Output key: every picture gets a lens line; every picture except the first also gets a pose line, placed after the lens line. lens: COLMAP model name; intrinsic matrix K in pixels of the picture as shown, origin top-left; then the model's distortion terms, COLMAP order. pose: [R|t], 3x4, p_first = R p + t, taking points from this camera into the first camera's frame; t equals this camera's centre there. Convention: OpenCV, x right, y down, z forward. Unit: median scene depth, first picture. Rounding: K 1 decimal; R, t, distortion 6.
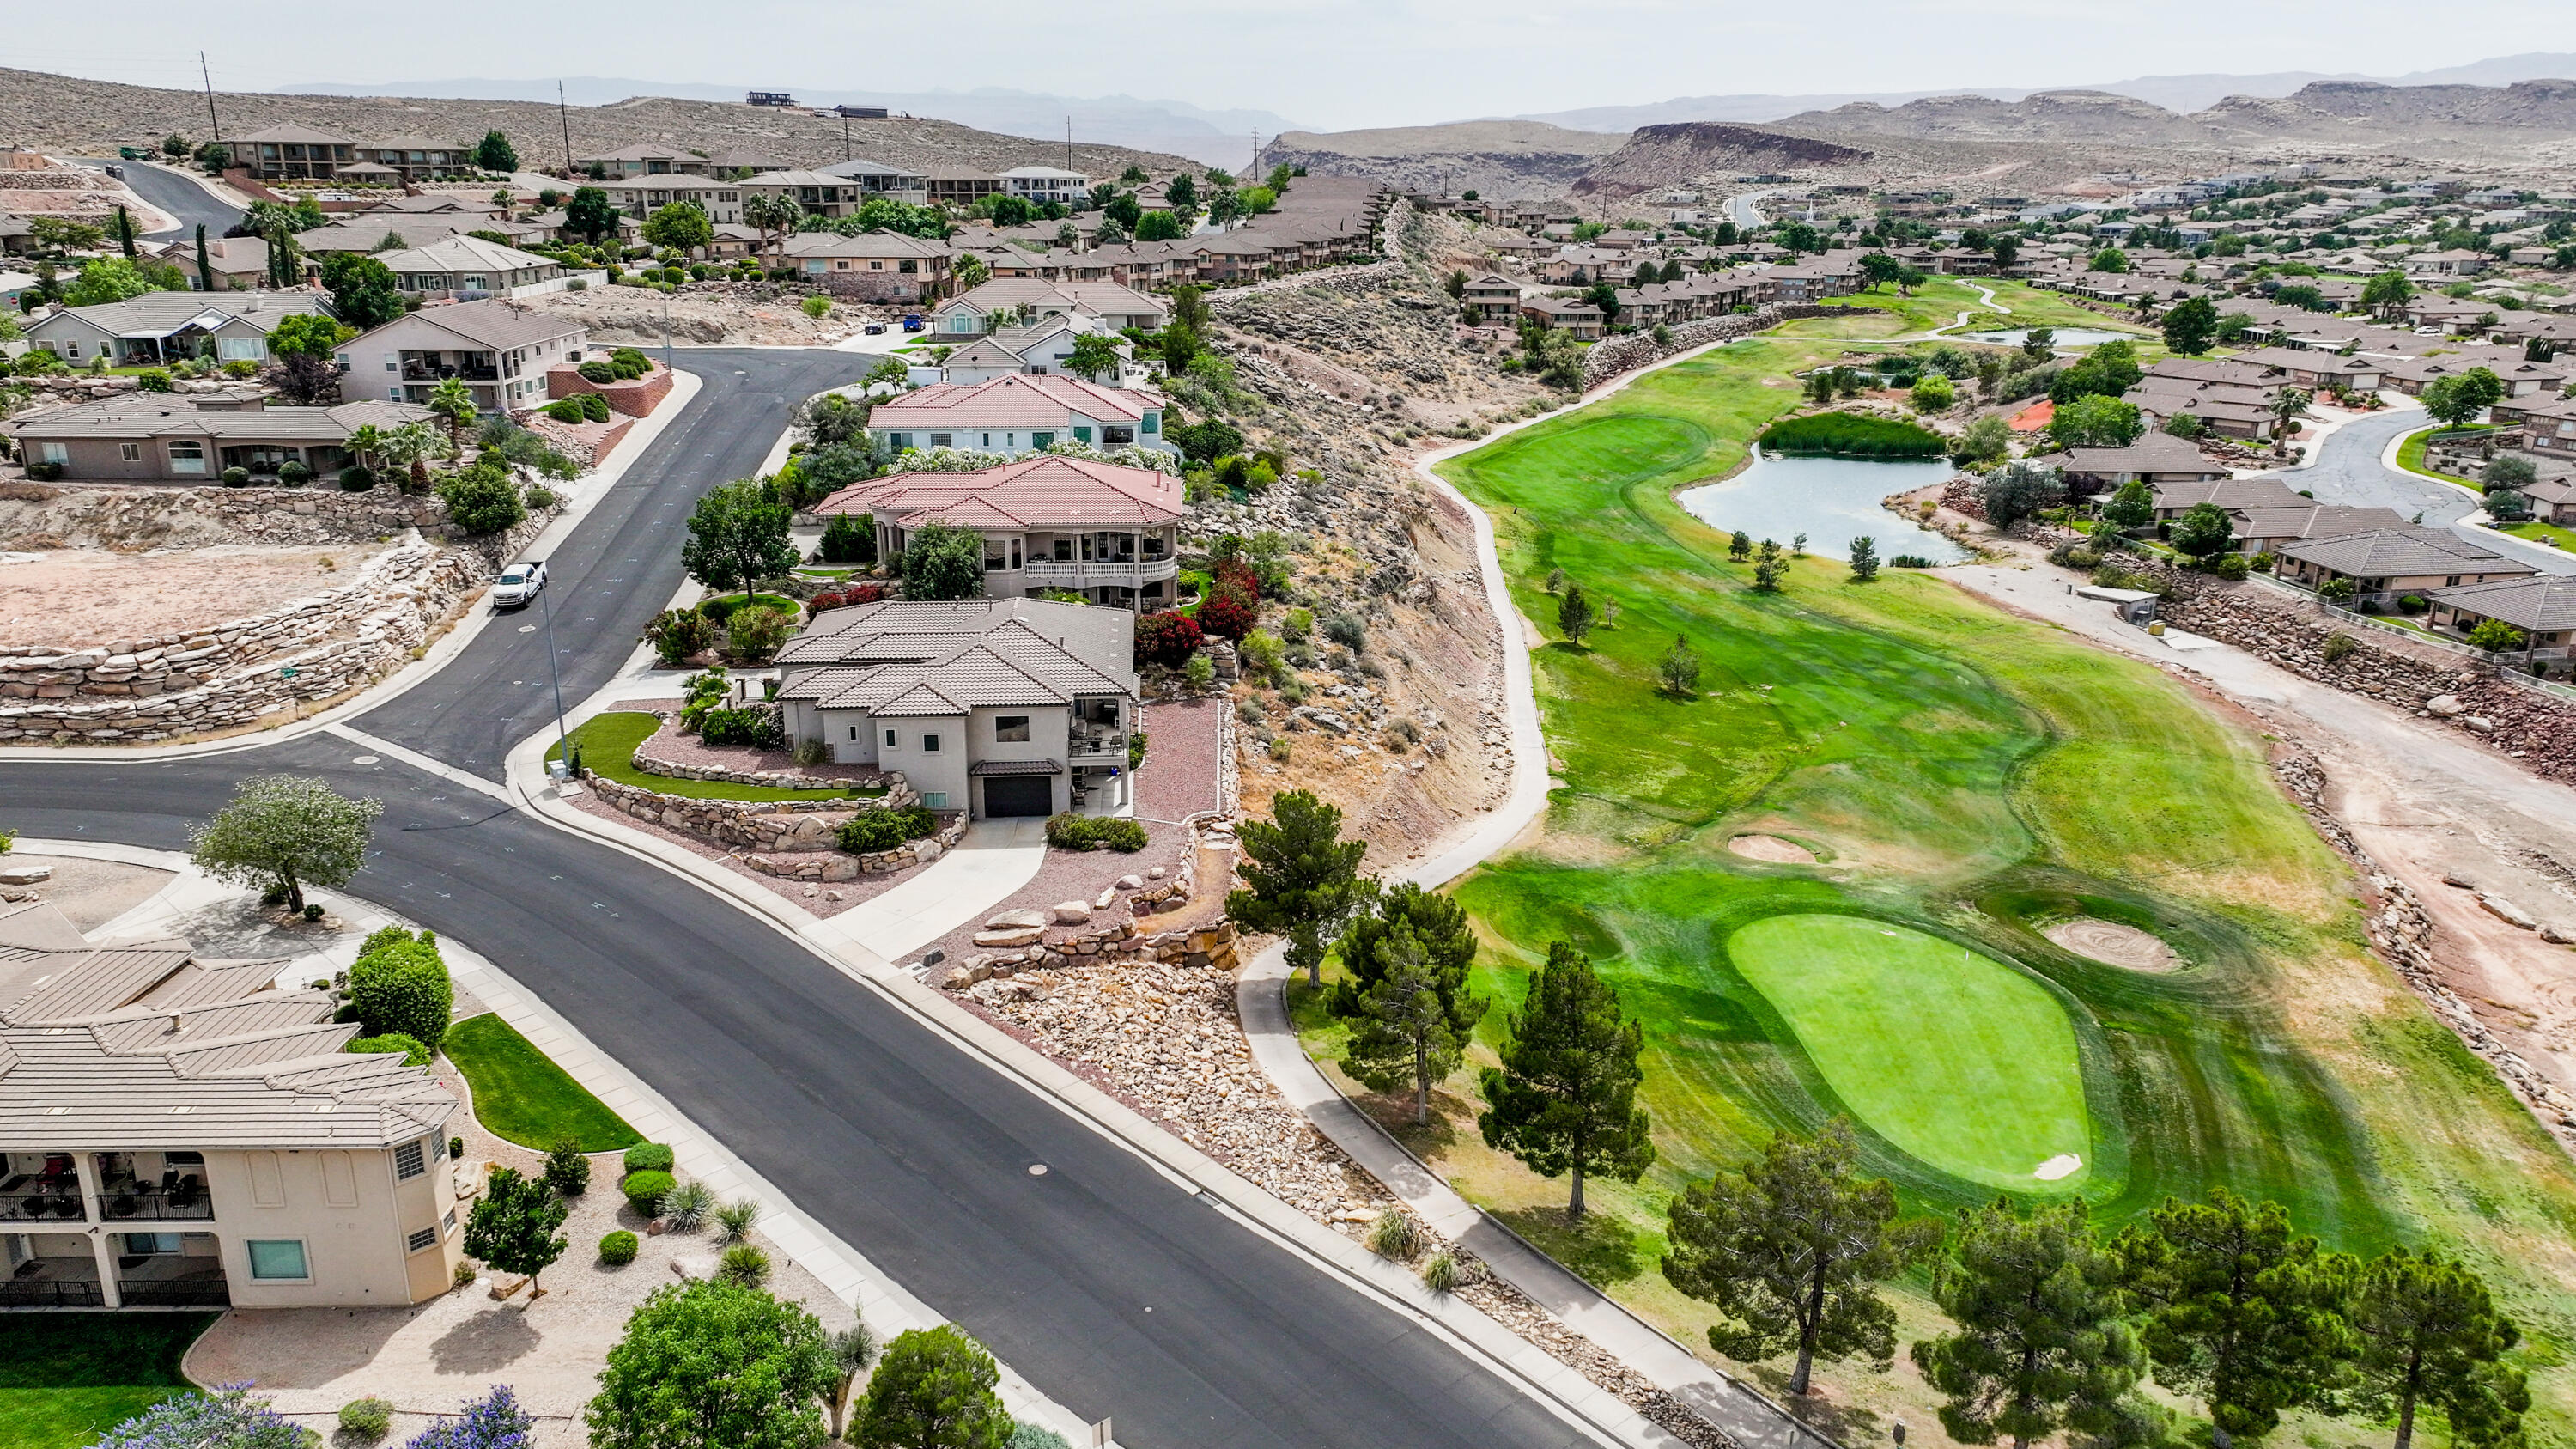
lens RADIAL K [[1754.4, 0, 1288.0], [0, 1754.4, 724.5], [0, 0, 1]] dist [0.005946, 0.001506]
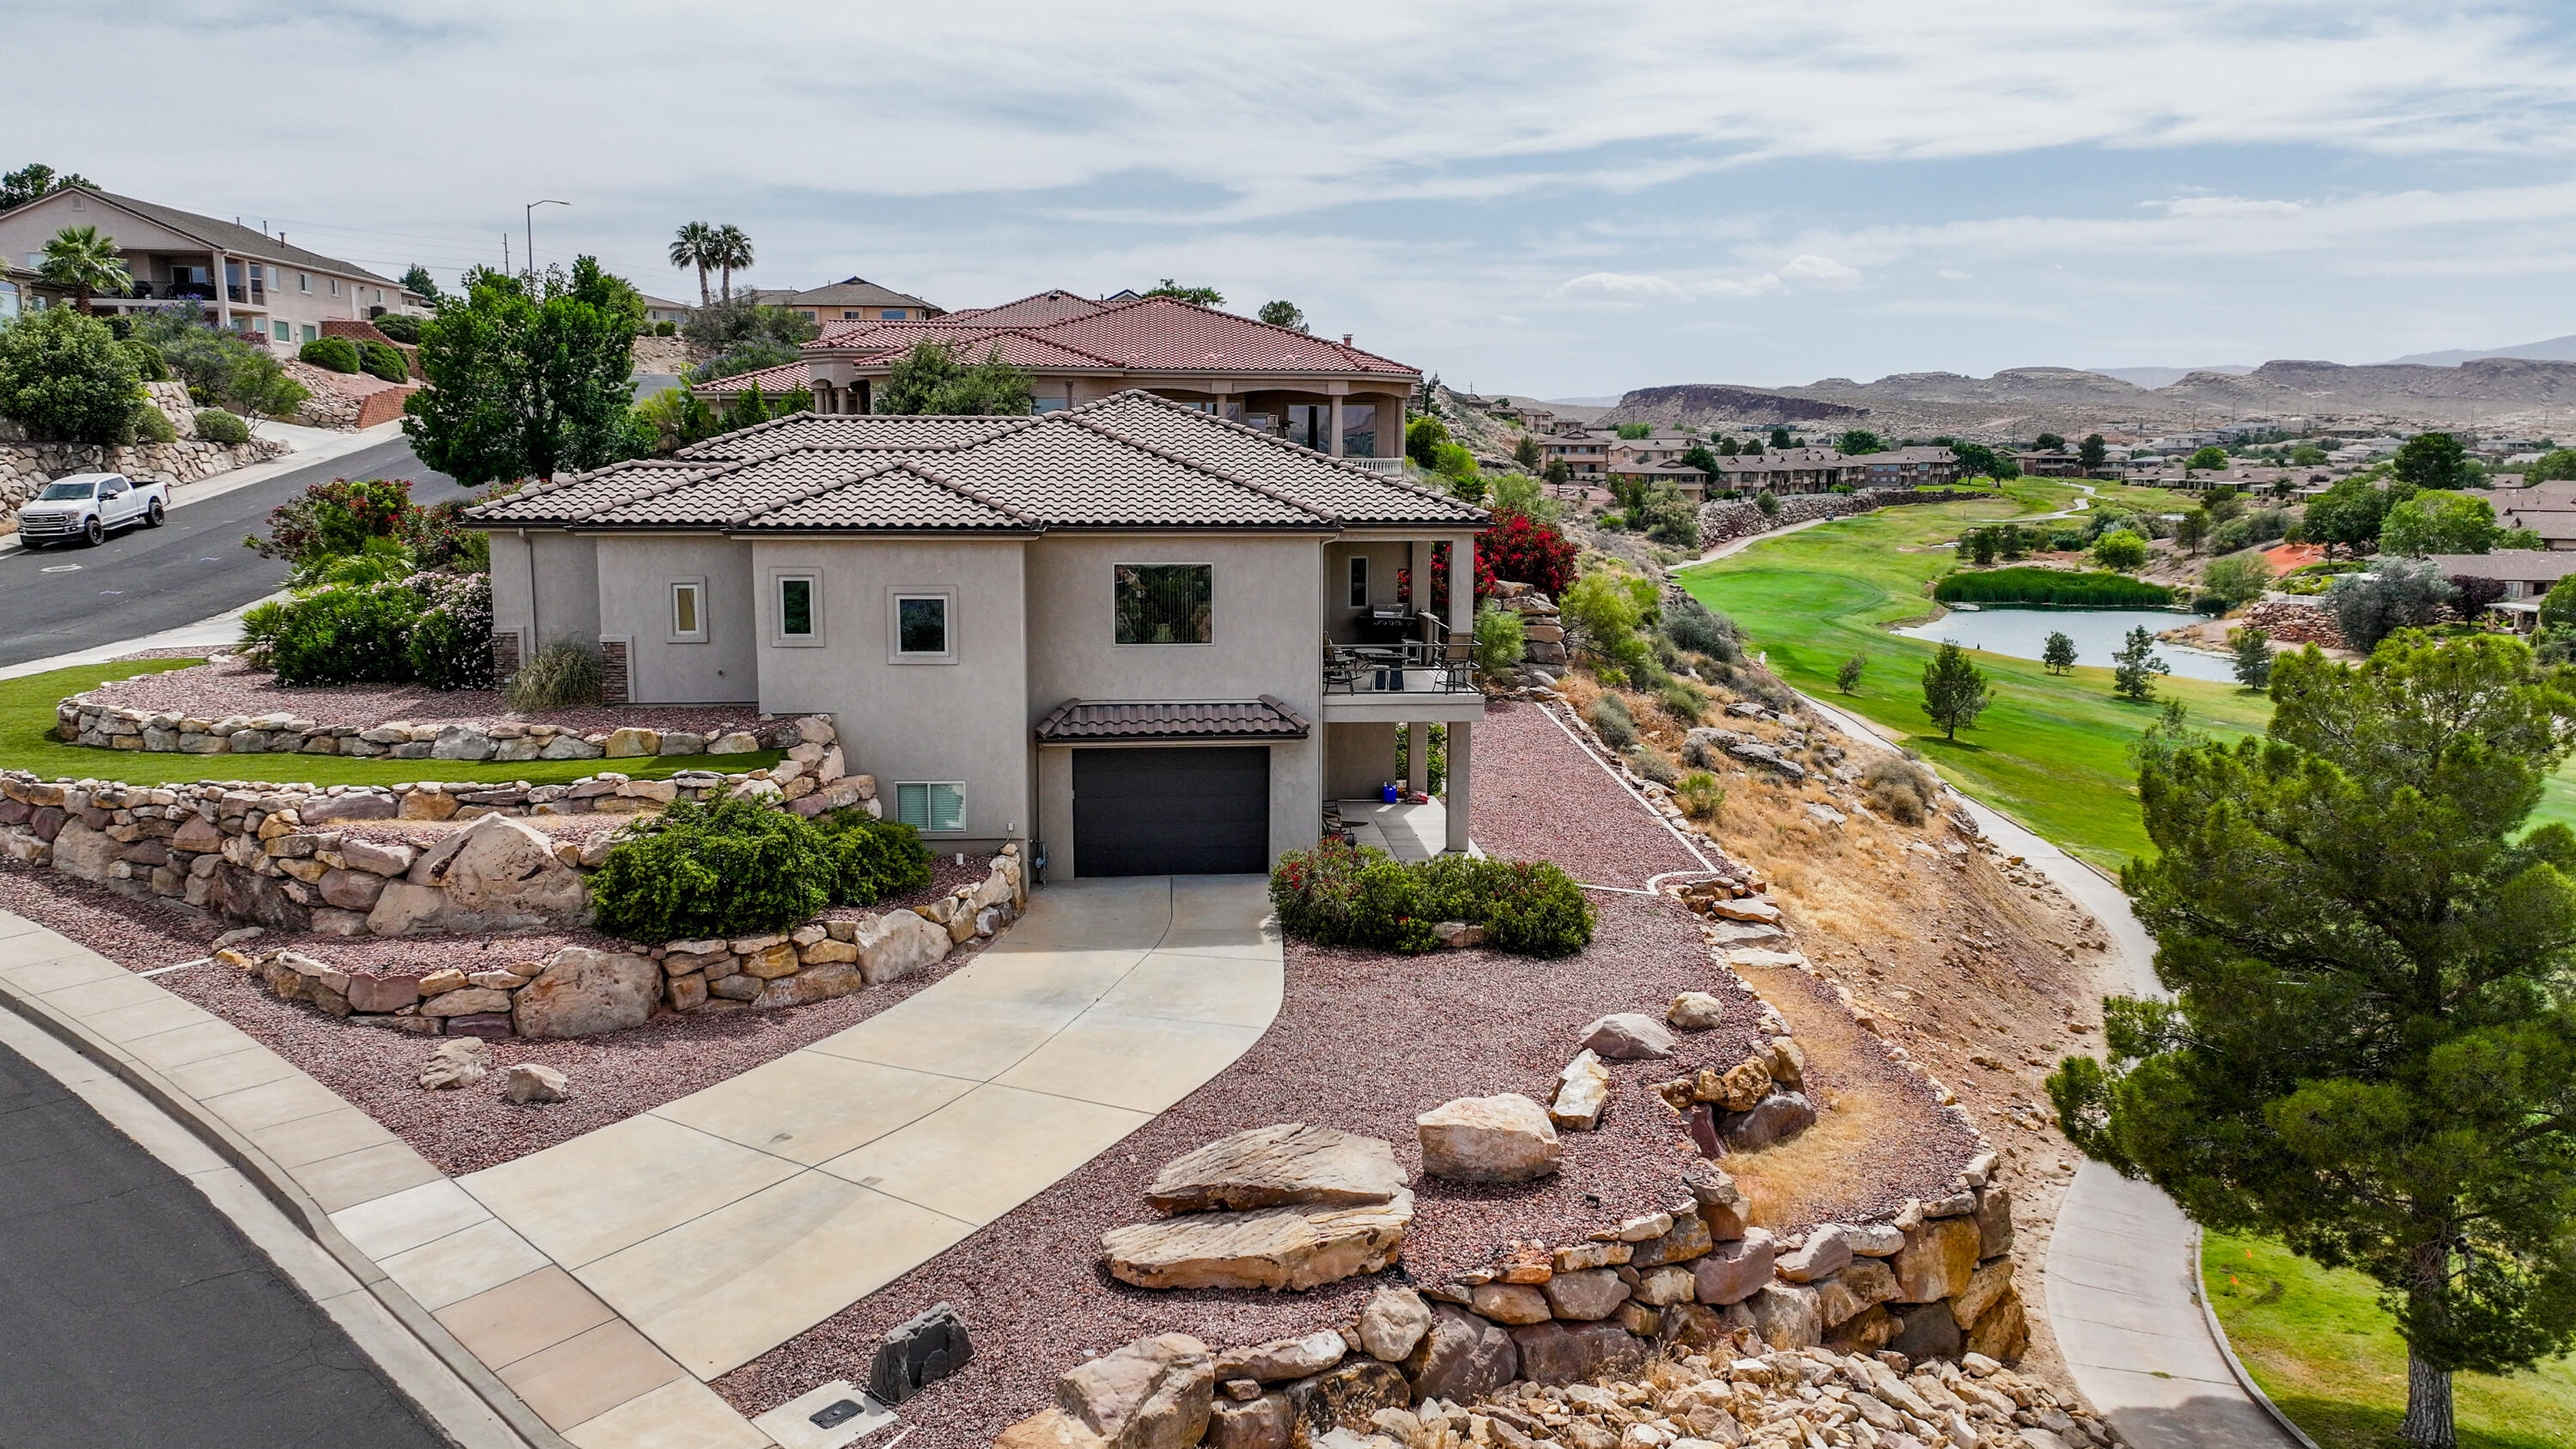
lens RADIAL K [[1775.2, 0, 1288.0], [0, 1775.2, 724.5], [0, 0, 1]] dist [0.003985, 0.002205]
pose [[0.999936, -0.003189, 0.010874, -0.138598], [0.004825, 0.988066, -0.153955, 0.079312], [-0.010253, 0.153998, 0.988018, 0.674384]]
